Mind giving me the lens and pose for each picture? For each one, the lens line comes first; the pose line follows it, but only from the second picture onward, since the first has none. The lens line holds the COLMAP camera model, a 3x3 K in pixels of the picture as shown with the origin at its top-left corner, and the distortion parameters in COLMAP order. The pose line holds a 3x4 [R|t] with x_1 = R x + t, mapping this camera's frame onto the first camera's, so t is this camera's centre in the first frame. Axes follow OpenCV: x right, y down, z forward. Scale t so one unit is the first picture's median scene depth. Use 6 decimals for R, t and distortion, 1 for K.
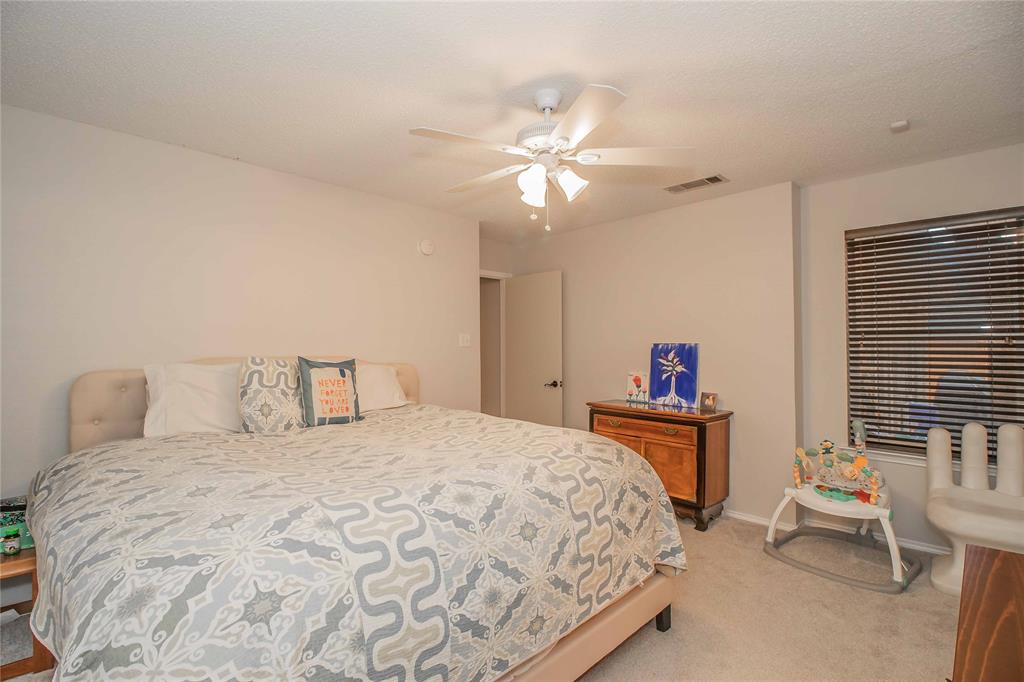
lens RADIAL K [[482.6, 0, 503.5], [0, 482.6, 338.6], [0, 0, 1]] dist [-0.001169, -0.005962]
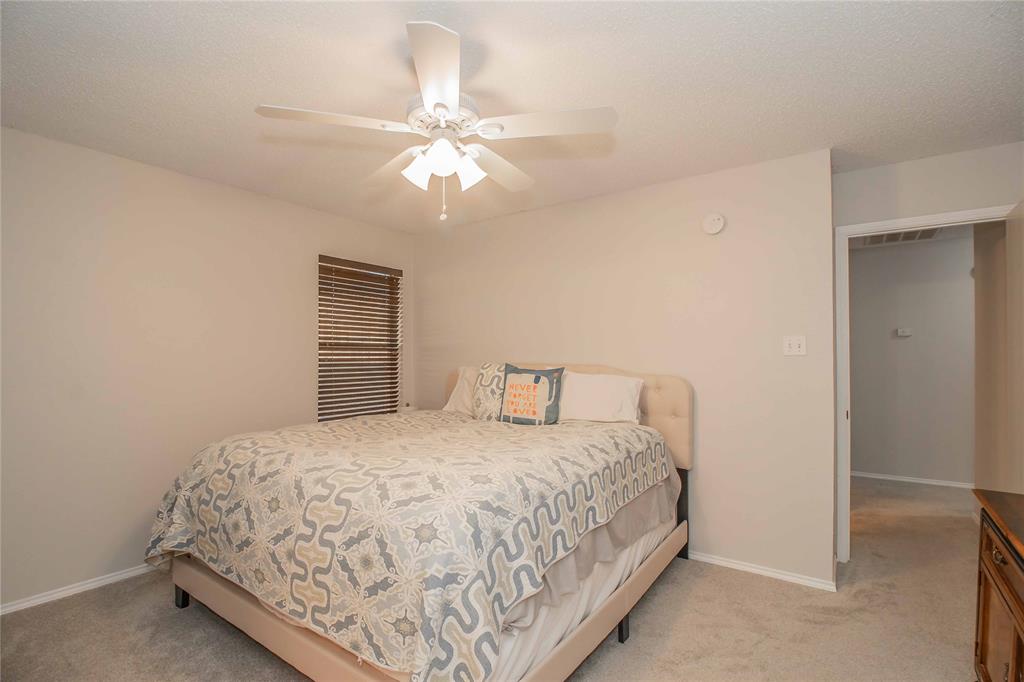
lens RADIAL K [[482.6, 0, 503.3], [0, 482.6, 351.2], [0, 0, 1]] dist [-0.001169, -0.005962]
pose [[0.144567, -0.008129, -0.989462, 0.850411], [0.020338, 0.999779, -0.005242, 0.012075], [0.989286, -0.019366, 0.144700, 0.871425]]
